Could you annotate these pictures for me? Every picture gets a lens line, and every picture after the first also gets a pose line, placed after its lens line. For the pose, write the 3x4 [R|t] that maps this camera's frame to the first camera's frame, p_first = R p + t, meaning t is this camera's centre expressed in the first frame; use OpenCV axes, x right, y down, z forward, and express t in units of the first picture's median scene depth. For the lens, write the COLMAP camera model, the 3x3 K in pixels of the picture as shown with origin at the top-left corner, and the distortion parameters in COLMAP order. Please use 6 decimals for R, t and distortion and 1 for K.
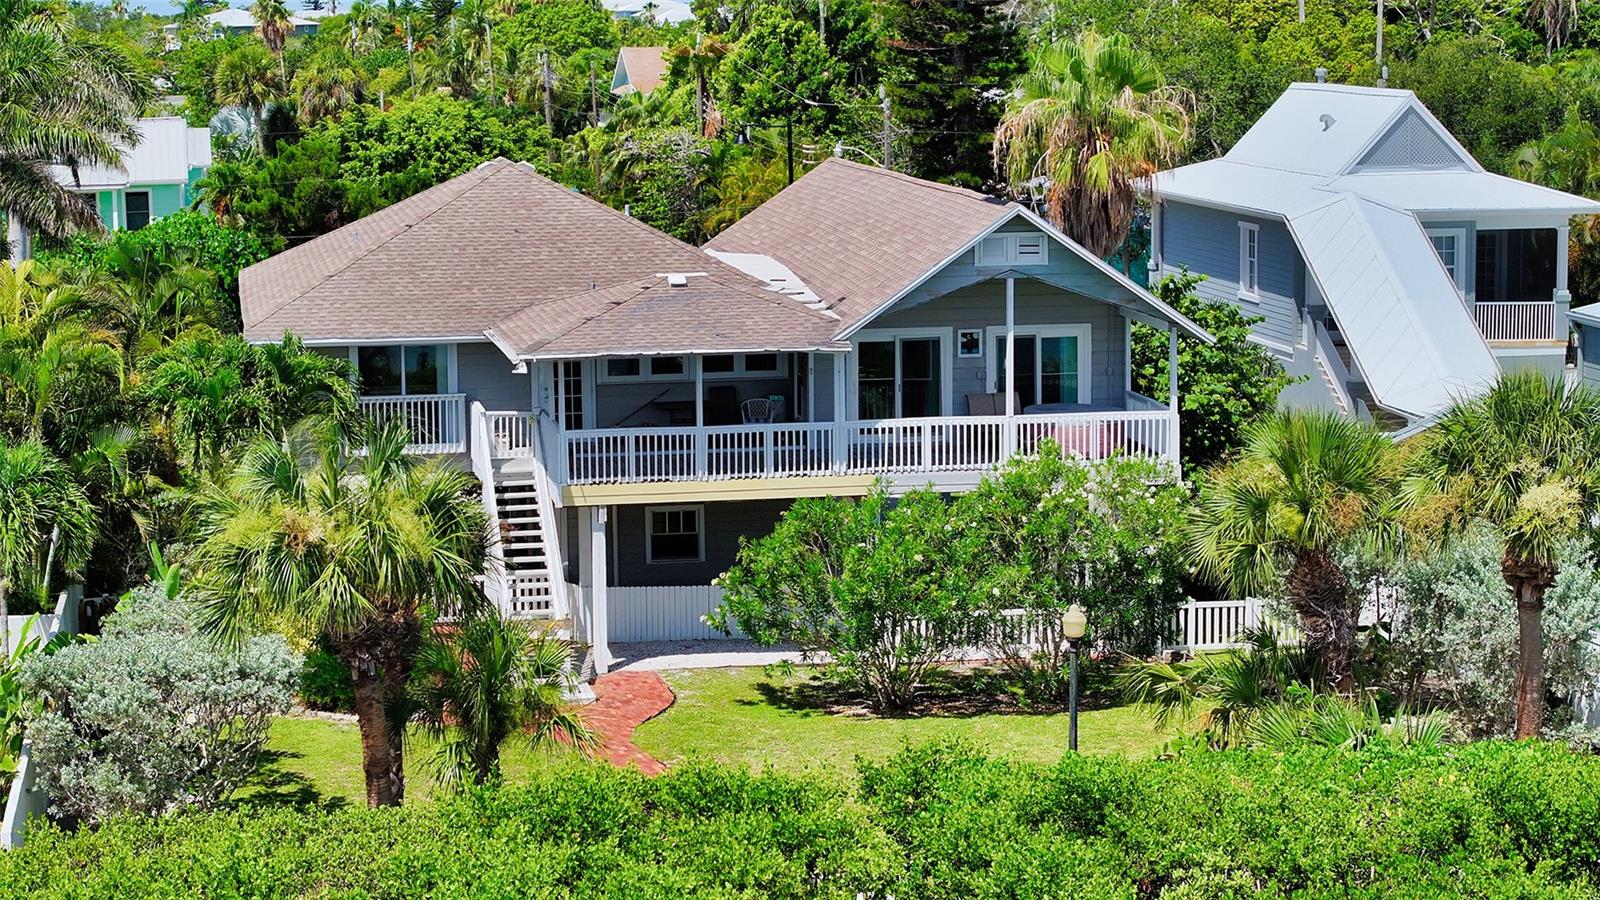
lens RADIAL K [[3217.5, 0, 800.0], [0, 3217.5, 450.0], [0, 0, 1]] dist [-0.186038, 0.770670]
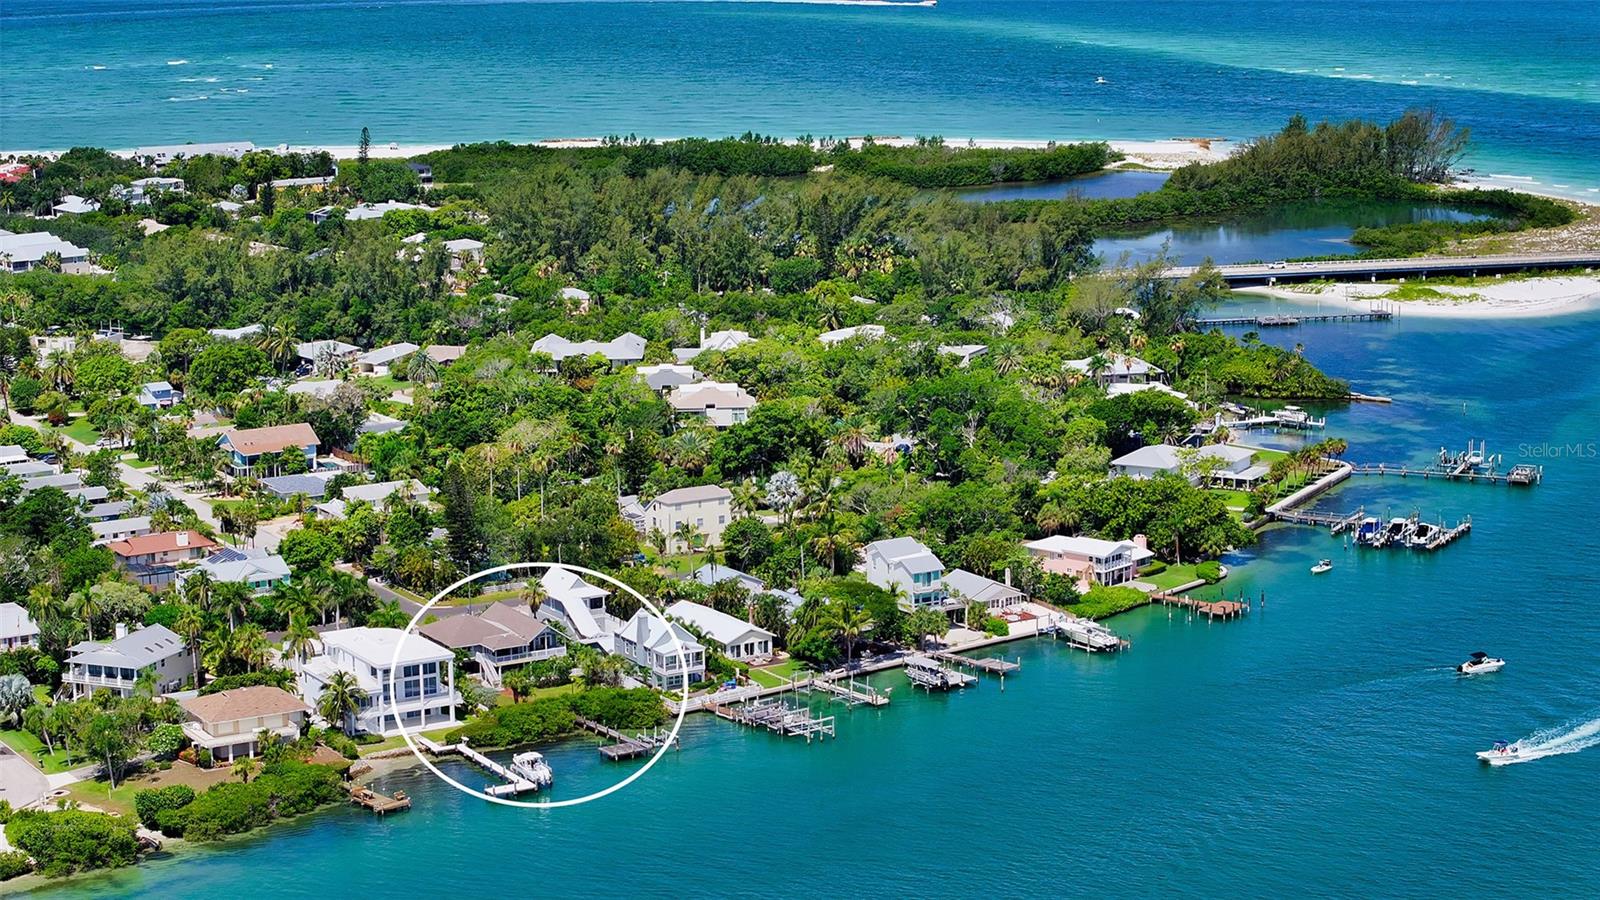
lens RADIAL K [[3217.5, 0, 800.0], [0, 3217.5, 450.0], [0, 0, 1]] dist [-0.186038, 0.770670]
pose [[0.940273, -0.067249, 0.333712, -1.904270], [0.052531, 0.997215, 0.052946, -0.863650], [-0.336343, -0.032254, 0.941187, -6.486582]]
